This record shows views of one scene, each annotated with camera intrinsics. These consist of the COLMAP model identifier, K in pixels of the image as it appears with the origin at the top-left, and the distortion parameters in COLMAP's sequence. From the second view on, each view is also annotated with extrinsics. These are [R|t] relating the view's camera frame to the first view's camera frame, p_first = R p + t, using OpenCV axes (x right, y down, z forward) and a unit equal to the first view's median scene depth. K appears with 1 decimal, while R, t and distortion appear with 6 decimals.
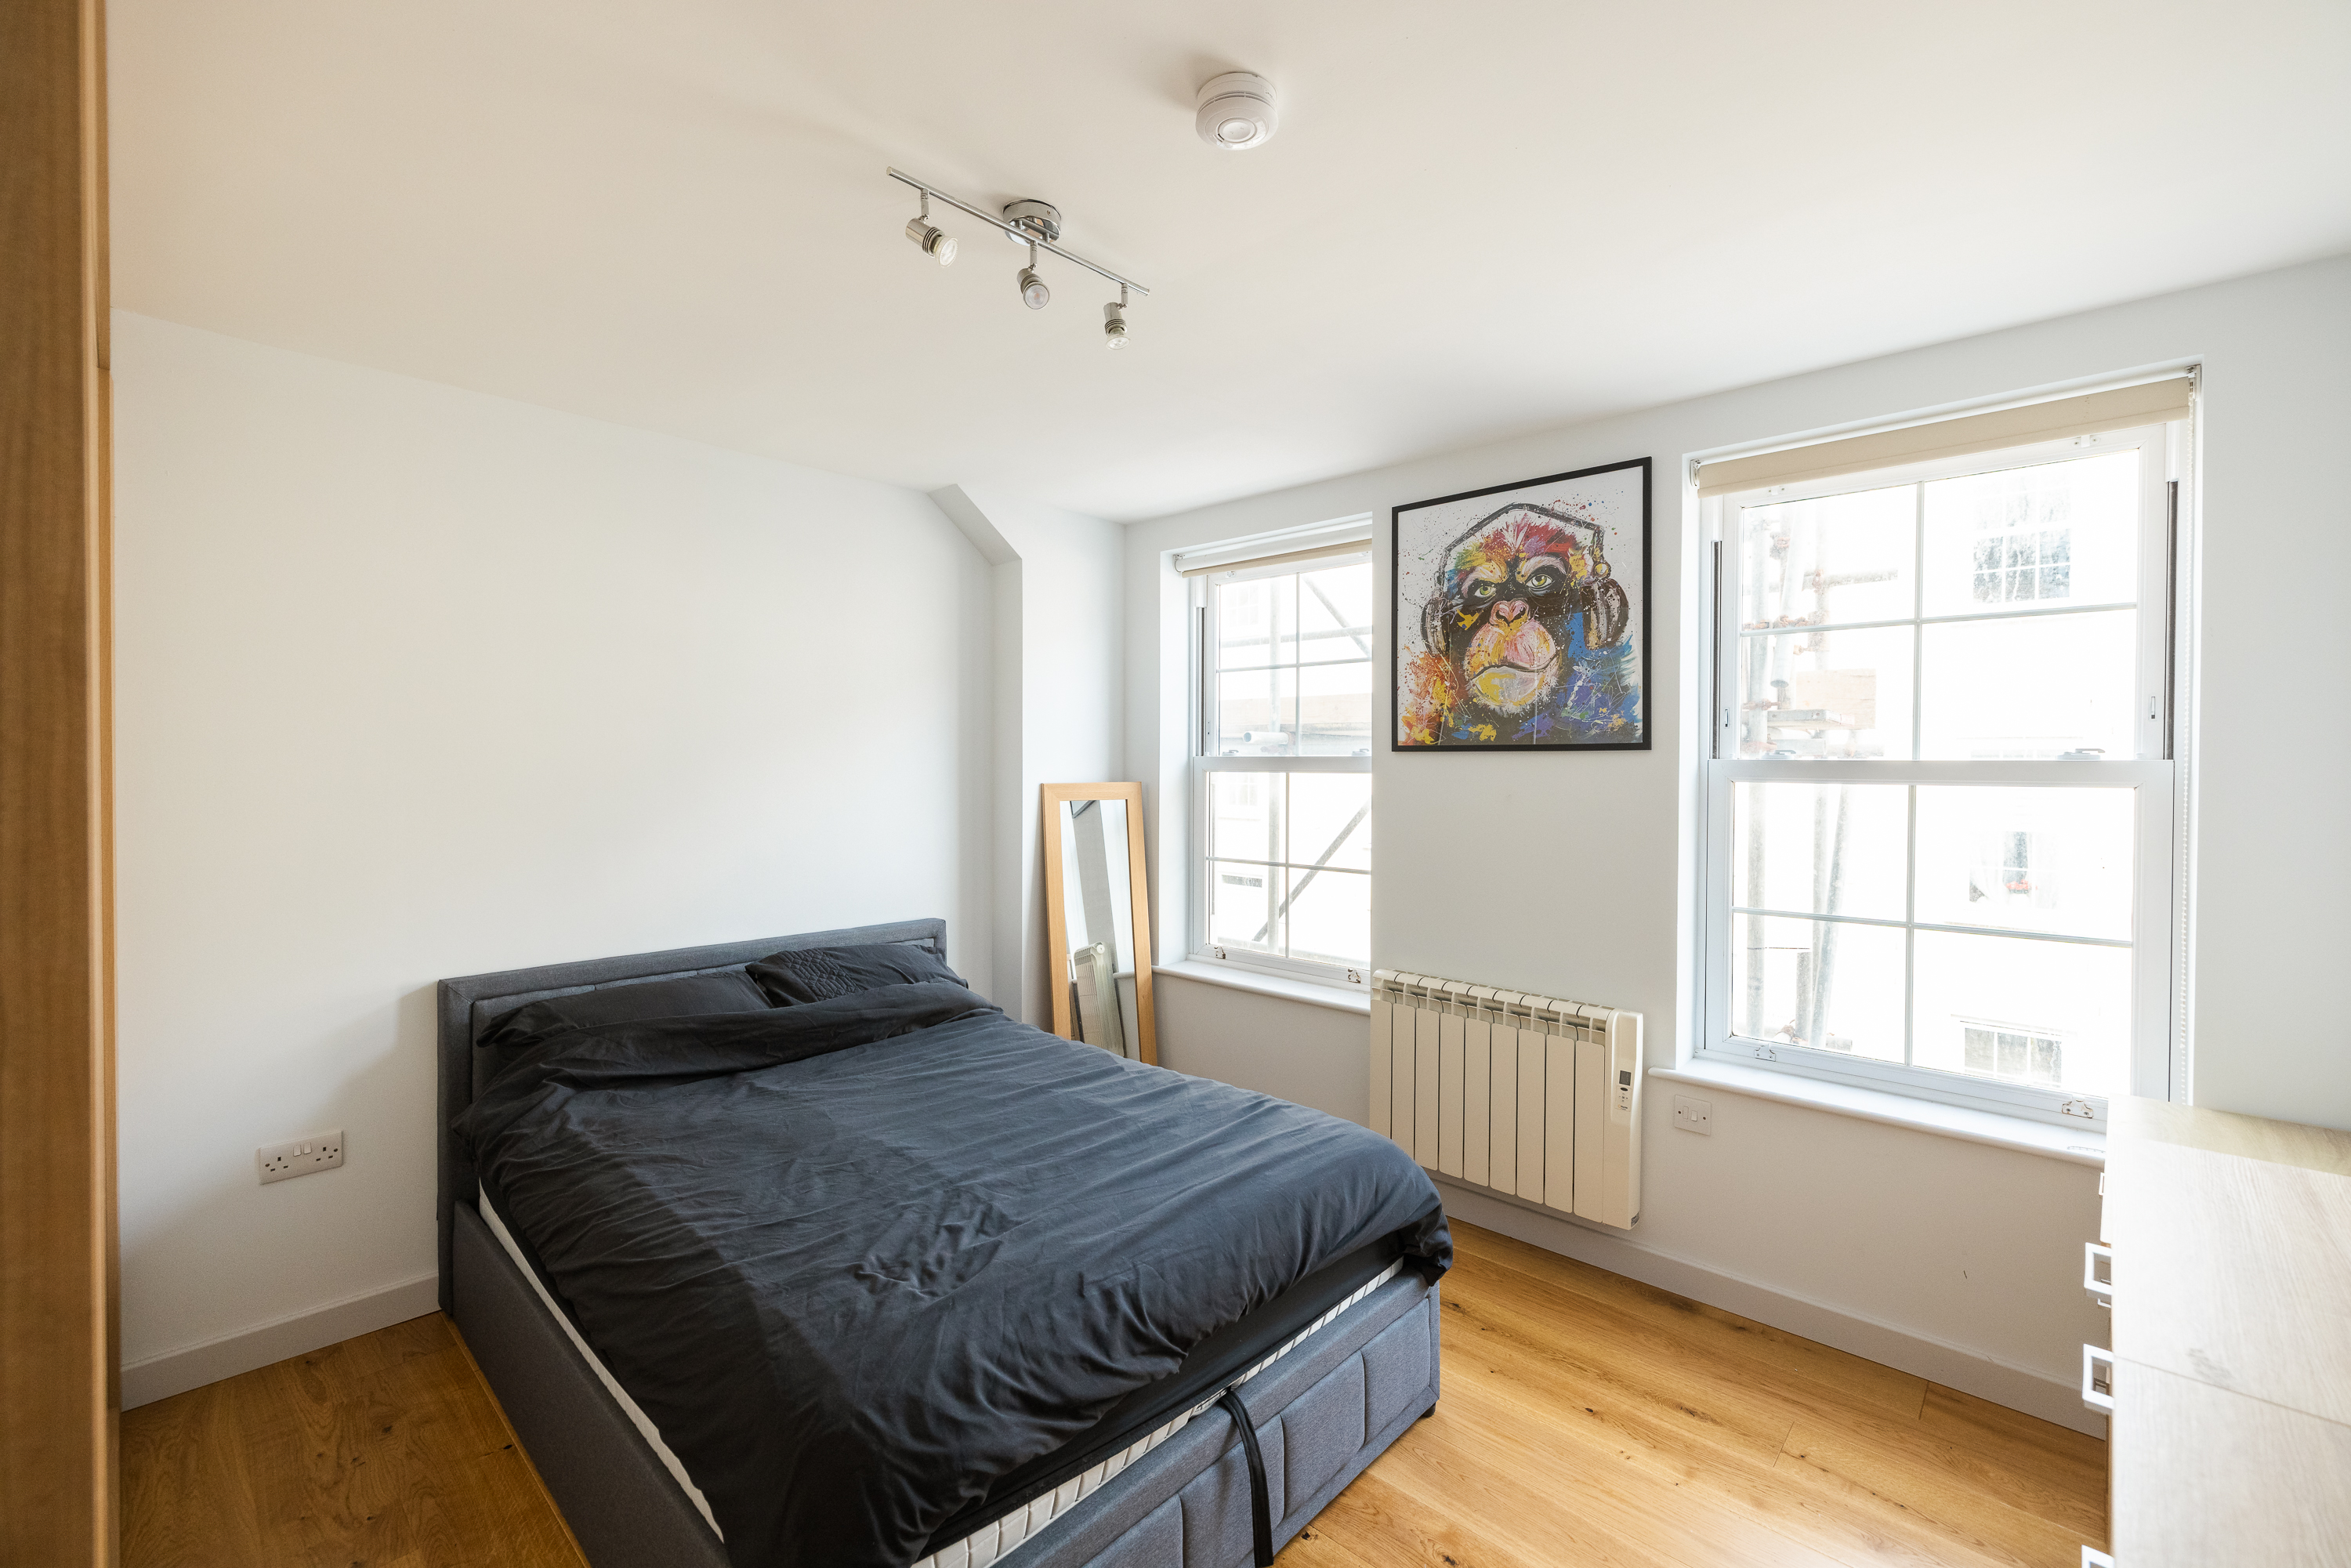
lens RADIAL K [[1003.2, 0, 1153.5], [0, 1003.2, 780.5], [0, 0, 1]] dist [-0.001092, 0.000915]
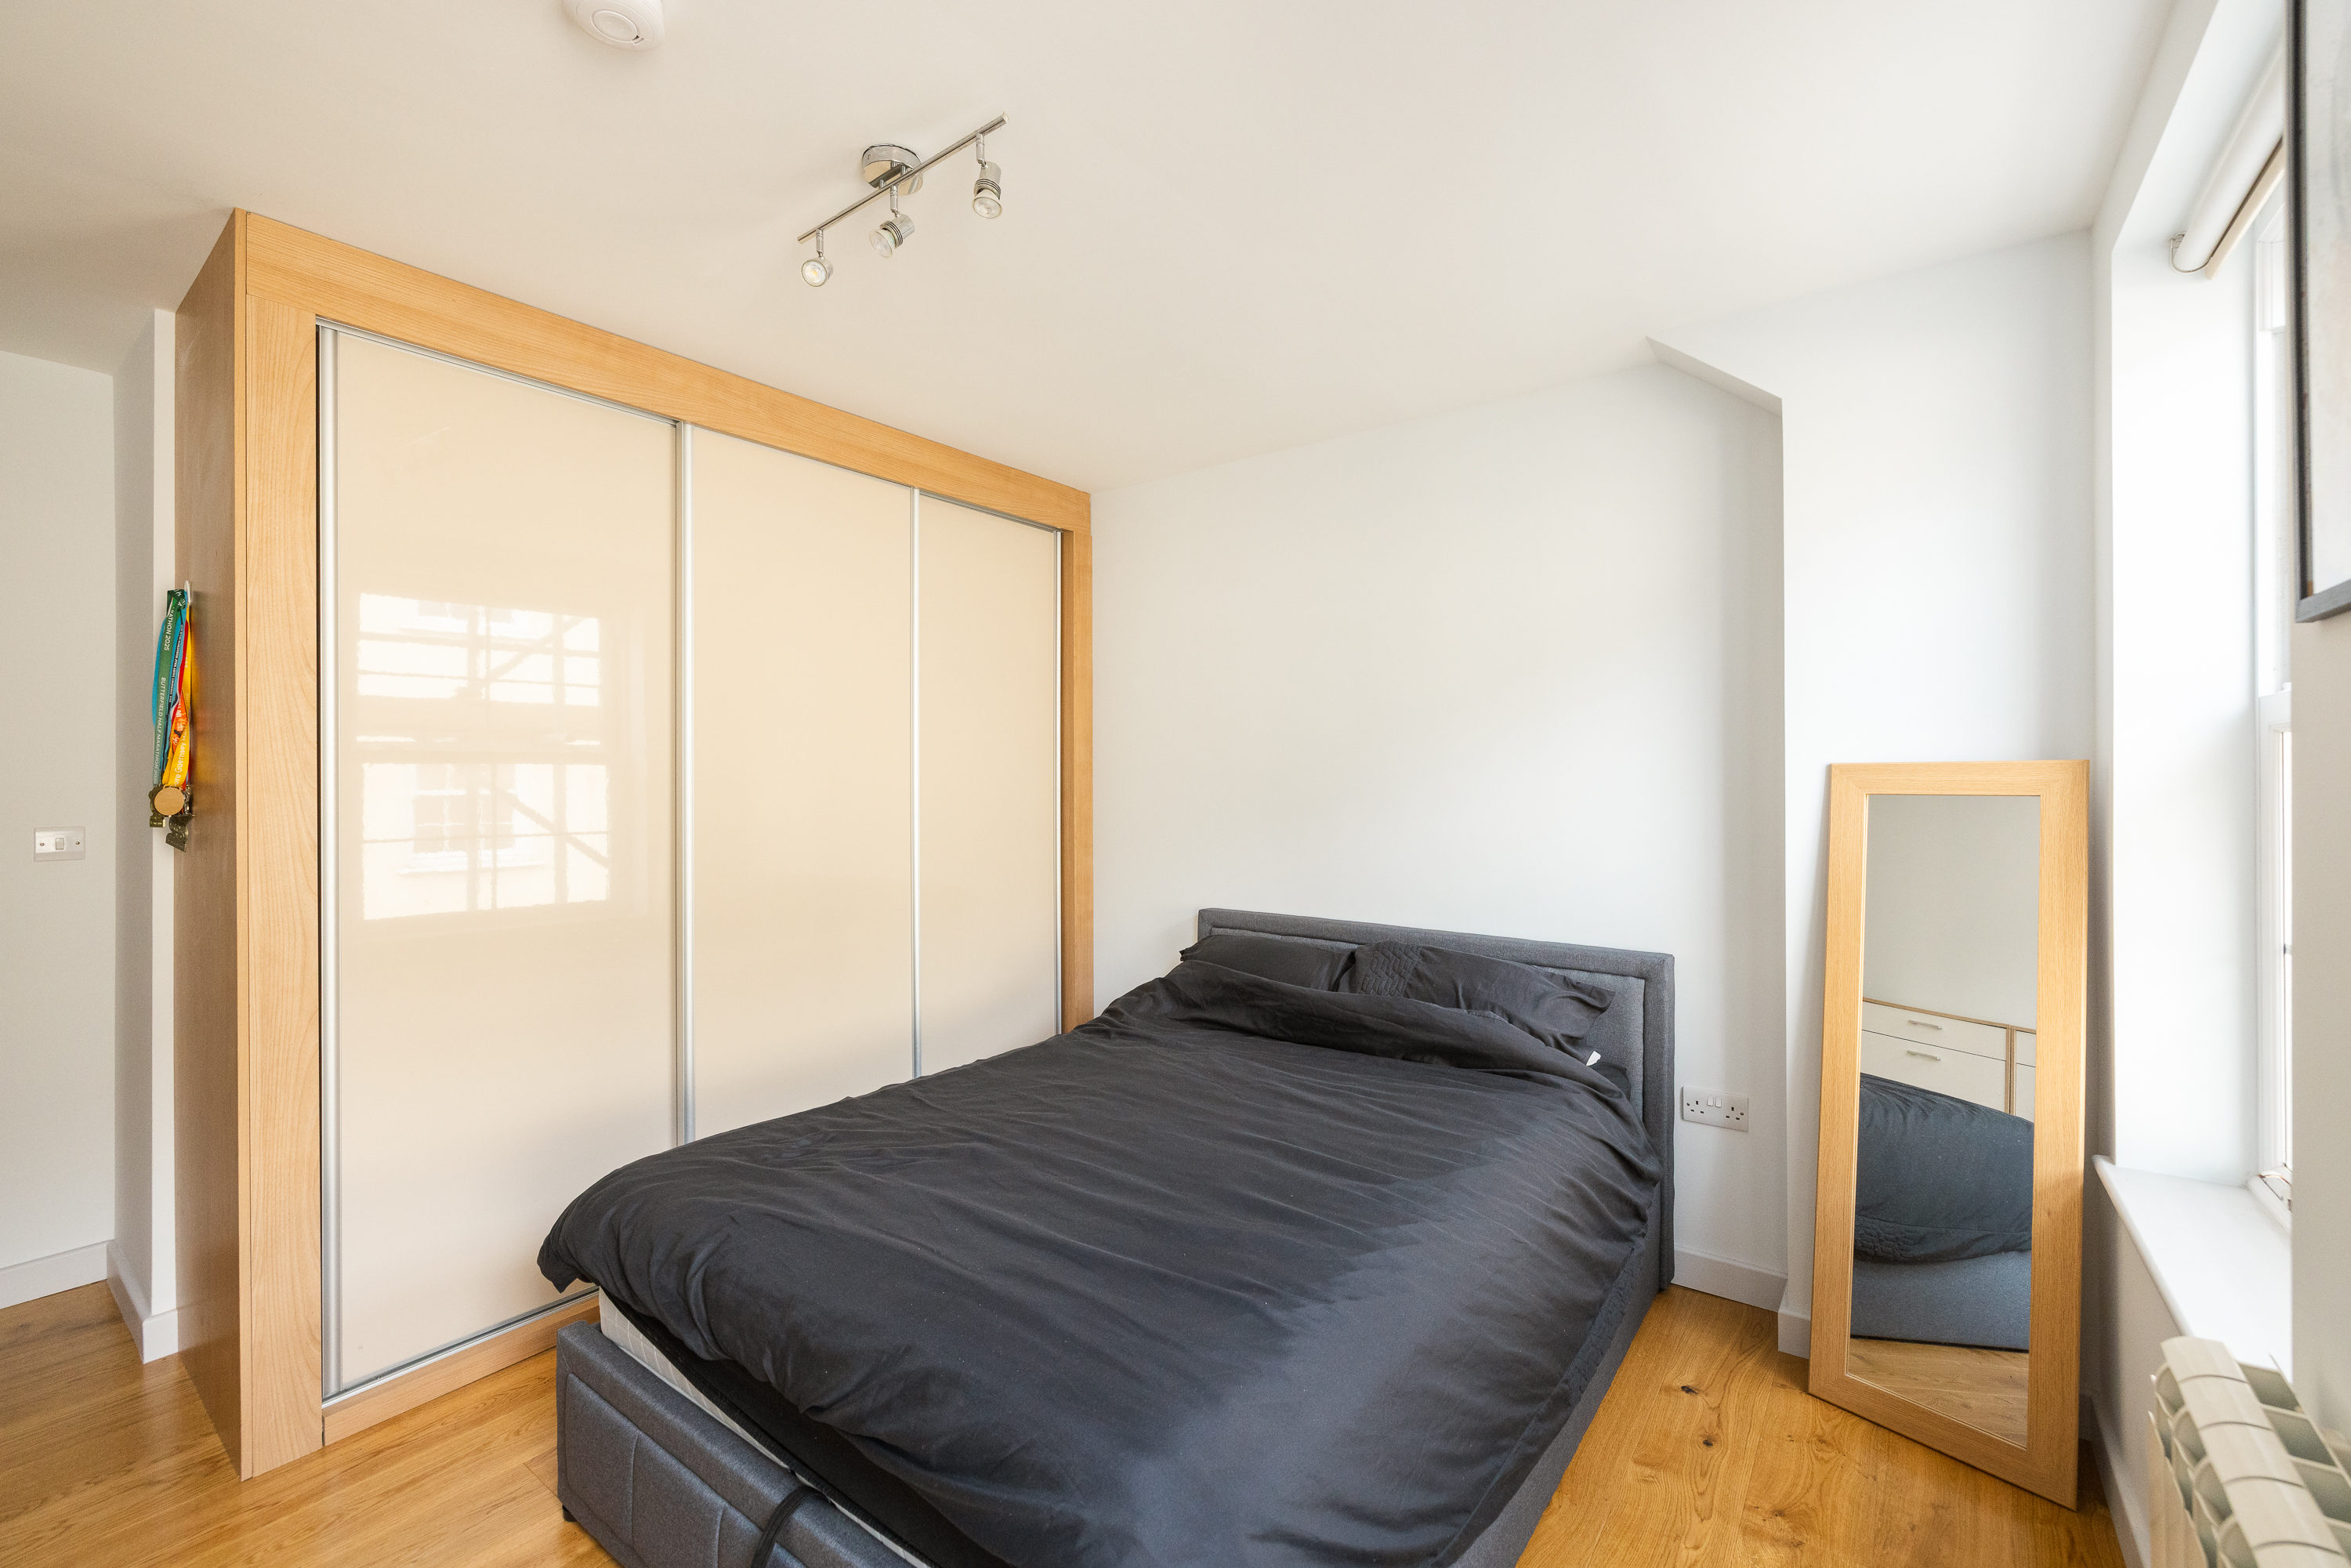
lens RADIAL K [[967.6, 0, 1174.2], [0, 967.6, 778.3], [0, 0, 1]] dist [0.000178, 0.000015]
pose [[0.133458, -0.001060, -0.991054, 0.523718], [-0.018001, 0.999832, -0.003494, 0.026206], [0.990891, 0.018306, 0.133416, 0.704636]]
